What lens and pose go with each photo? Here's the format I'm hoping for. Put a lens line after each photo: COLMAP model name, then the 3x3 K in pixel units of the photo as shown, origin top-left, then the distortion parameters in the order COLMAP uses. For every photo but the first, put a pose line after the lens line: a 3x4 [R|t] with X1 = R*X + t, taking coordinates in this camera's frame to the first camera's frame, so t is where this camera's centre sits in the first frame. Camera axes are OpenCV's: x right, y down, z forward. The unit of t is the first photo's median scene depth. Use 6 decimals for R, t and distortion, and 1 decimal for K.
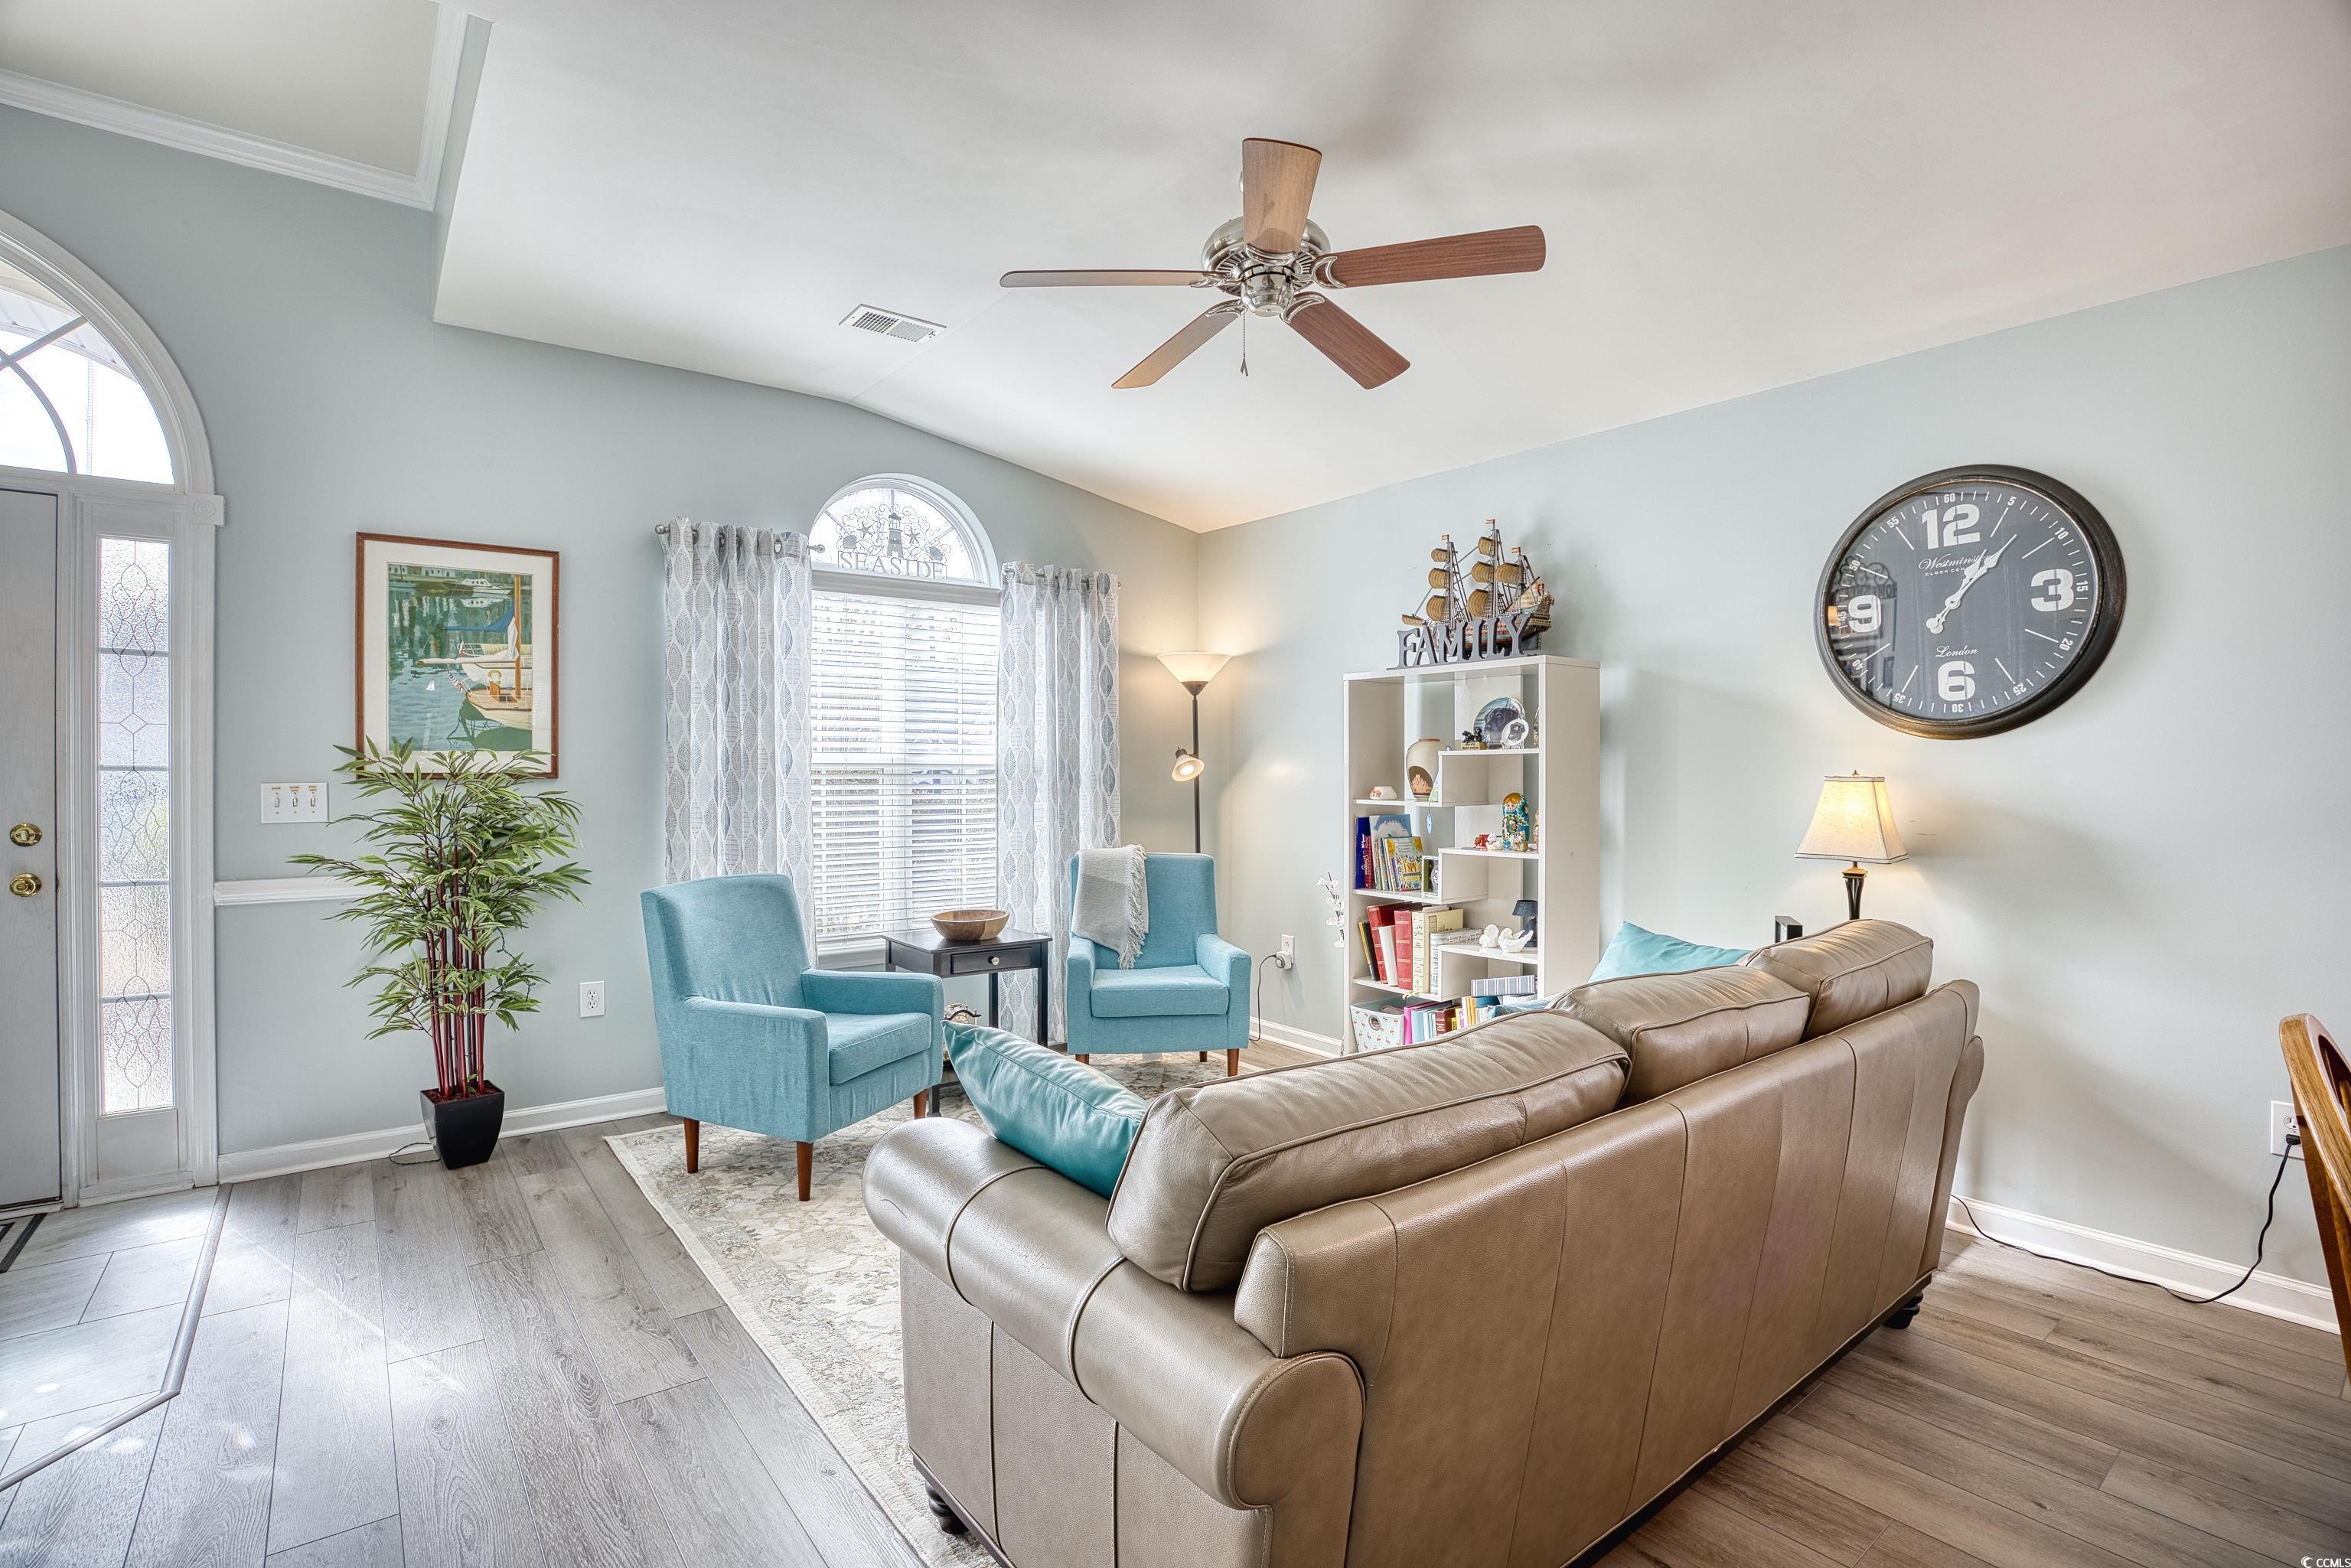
lens RADIAL K [[1100.9, 0, 1178.7], [0, 1100.9, 786.9], [0, 0, 1]] dist [-0.046152, 0.002890]
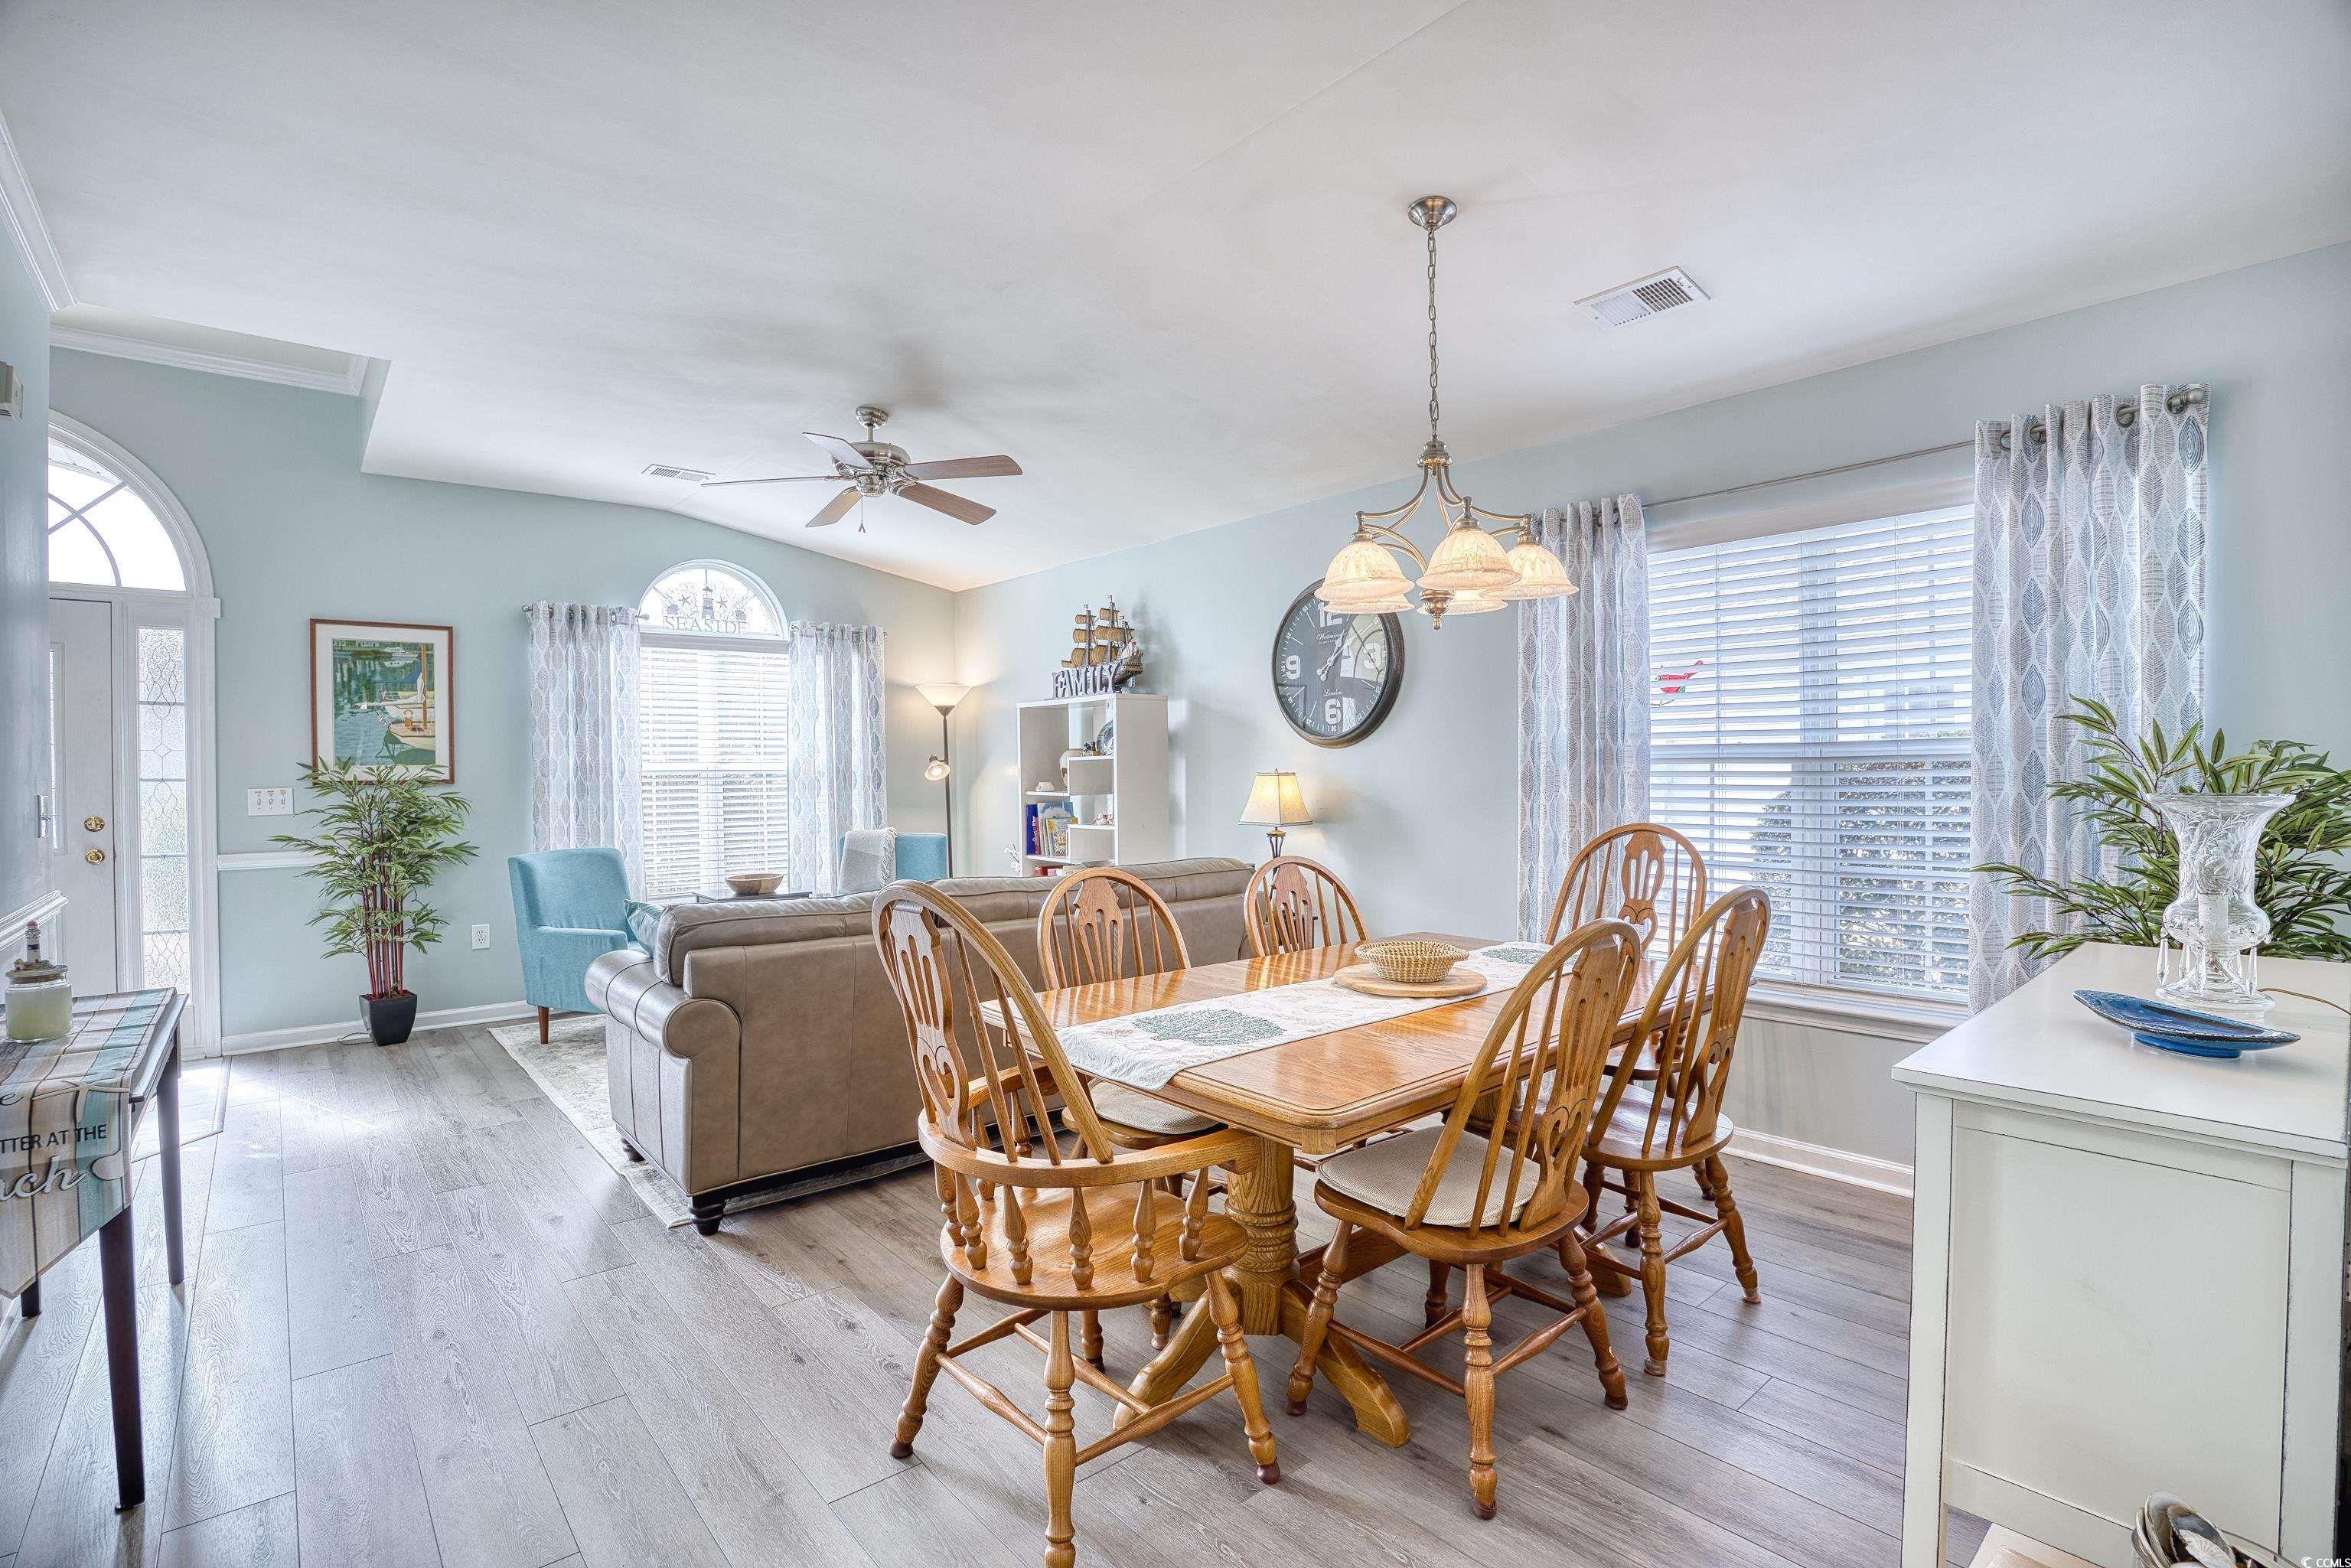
lens RADIAL K [[1100.9, 0, 1178.0], [0, 1100.9, 785.5], [0, 0, 1]] dist [-0.046152, 0.002890]
pose [[0.998963, -0.012159, 0.043865, 0.347643], [0.012150, 0.999926, 0.000483, 0.006295], [-0.043868, 0.000050, 0.999037, -0.506754]]
